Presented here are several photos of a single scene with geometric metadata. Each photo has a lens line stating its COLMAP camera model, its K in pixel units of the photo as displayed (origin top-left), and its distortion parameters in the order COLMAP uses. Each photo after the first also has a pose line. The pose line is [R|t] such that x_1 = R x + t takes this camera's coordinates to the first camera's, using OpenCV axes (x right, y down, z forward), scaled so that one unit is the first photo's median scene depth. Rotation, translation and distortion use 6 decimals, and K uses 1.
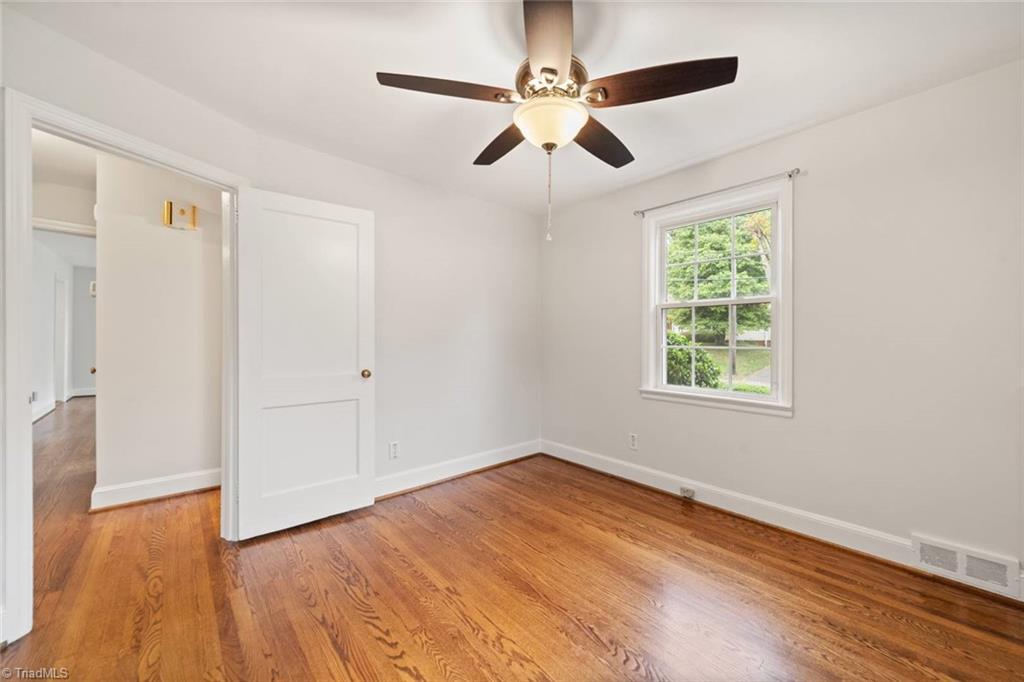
lens RADIAL K [[392.4, 0, 523.1], [0, 392.4, 338.3], [0, 0, 1]] dist [0.002531, 0.000374]
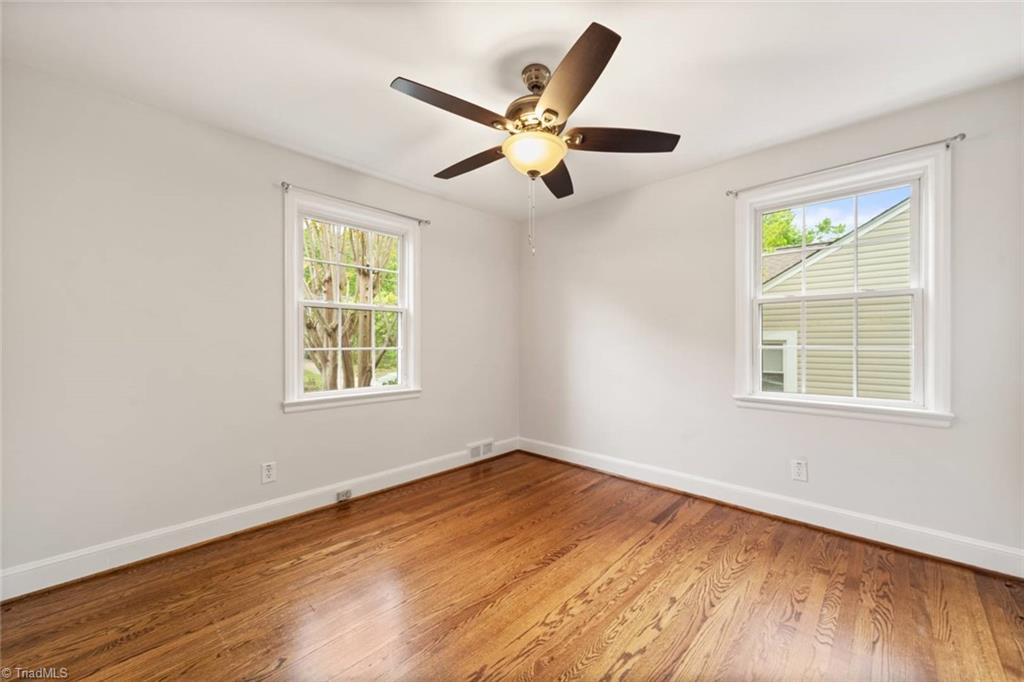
lens RADIAL K [[392.4, 0, 520.6], [0, 392.4, 344.5], [0, 0, 1]] dist [0.002531, 0.000374]
pose [[-0.084350, -0.011950, 0.996365, -0.664923], [0.000892, 0.999927, 0.012069, -0.000584], [-0.996436, 0.001907, -0.084333, 0.699931]]
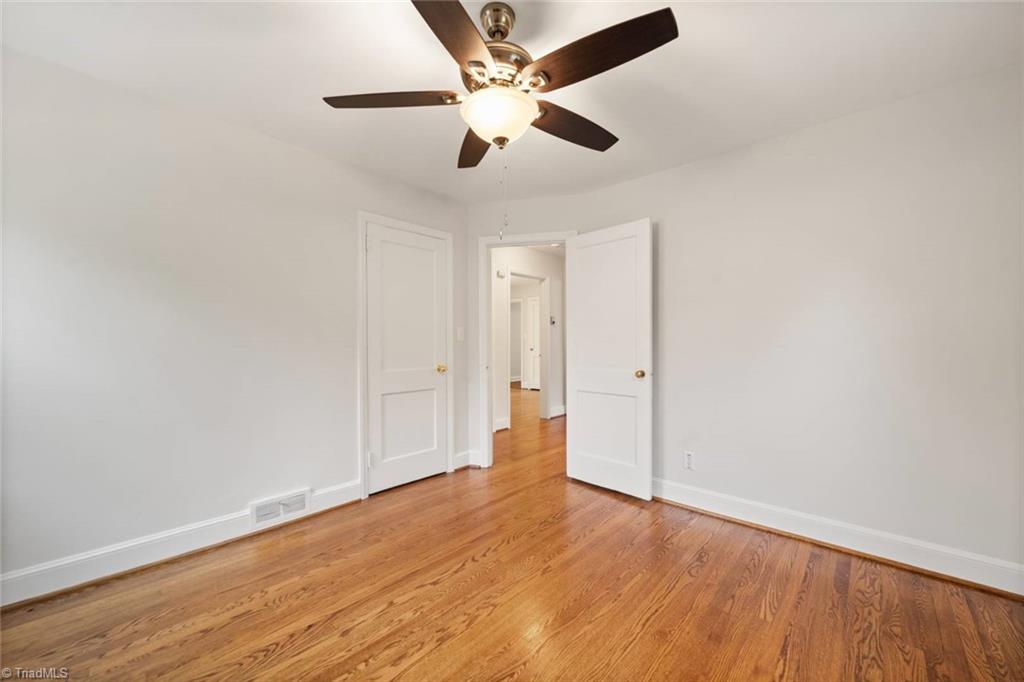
lens RADIAL K [[392.4, 0, 517.3], [0, 392.4, 339.2], [0, 0, 1]] dist [0.002531, 0.000374]
pose [[0.096429, -0.005461, -0.995325, 0.651437], [0.000517, 0.999985, -0.005437, 0.002295], [0.995340, 0.000010, 0.096430, 0.581688]]
